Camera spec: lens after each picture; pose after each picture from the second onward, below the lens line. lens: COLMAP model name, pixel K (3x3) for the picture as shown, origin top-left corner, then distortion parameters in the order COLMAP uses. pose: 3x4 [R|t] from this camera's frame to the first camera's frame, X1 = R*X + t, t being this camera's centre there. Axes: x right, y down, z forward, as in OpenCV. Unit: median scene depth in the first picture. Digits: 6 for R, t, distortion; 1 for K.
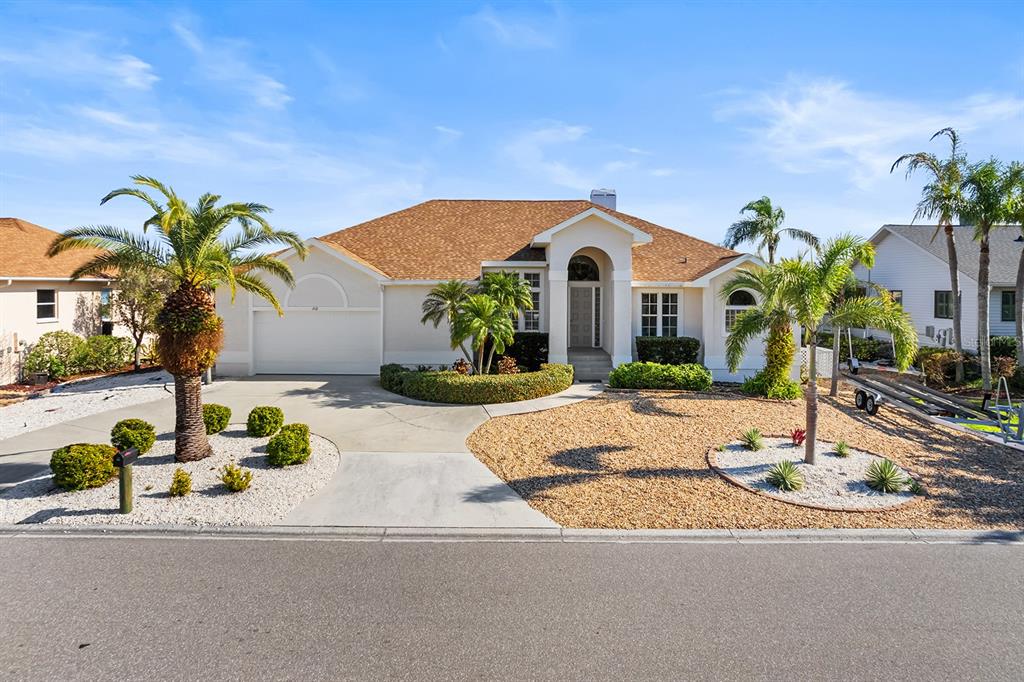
lens RADIAL K [[669.3, 0, 511.5], [0, 669.3, 310.4], [0, 0, 1]] dist [-0.045323, 0.002050]
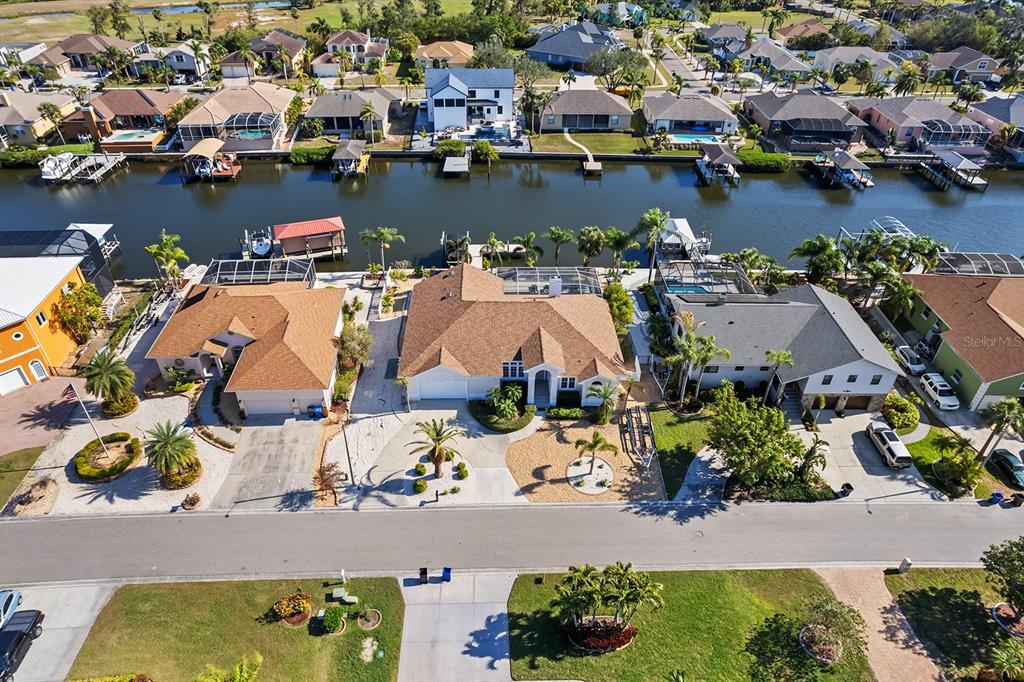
lens RADIAL K [[661.7, 0, 512.0], [0, 661.7, 341.0], [0, 0, 1]] dist [-0.079037, 0.072845]
pose [[0.999288, -0.011119, 0.036053, -0.132480], [-0.010732, 0.832329, 0.554178, -2.067703], [-0.036170, -0.554171, 0.831617, -1.459367]]
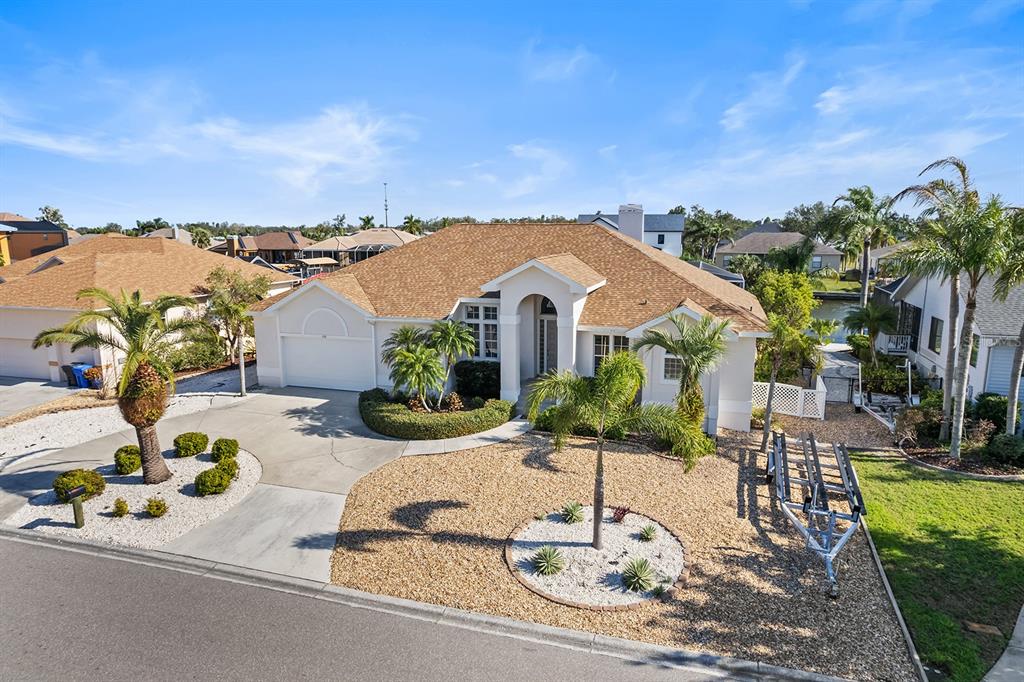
lens RADIAL K [[661.7, 0, 512.0], [0, 661.7, 341.0], [0, 0, 1]] dist [-0.079037, 0.072845]
pose [[0.954696, 0.043517, -0.294383, 0.477857], [-0.004249, 0.991143, 0.132735, -0.194116], [0.297551, -0.125470, 0.946425, -0.025964]]
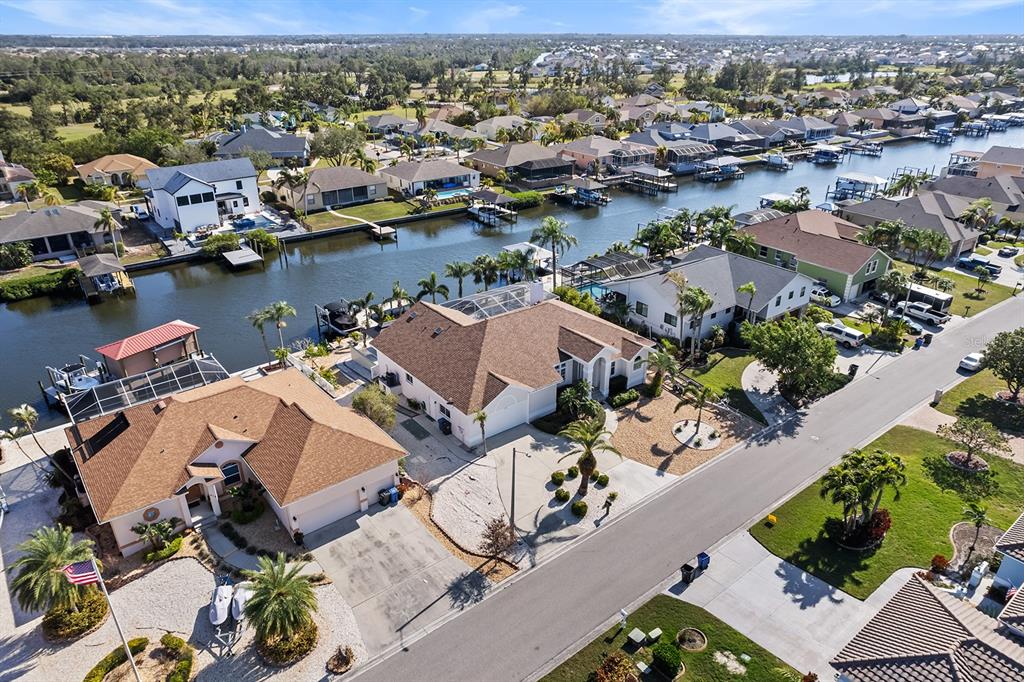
lens RADIAL K [[670.3, 0, 512.0], [0, 670.3, 341.0], [0, 0, 1]] dist [-0.082309, 0.075427]
pose [[0.789186, -0.262853, 0.555063, -1.914395], [0.024380, 0.916479, 0.399340, -1.455077], [-0.613671, -0.301621, 0.729680, -0.816224]]
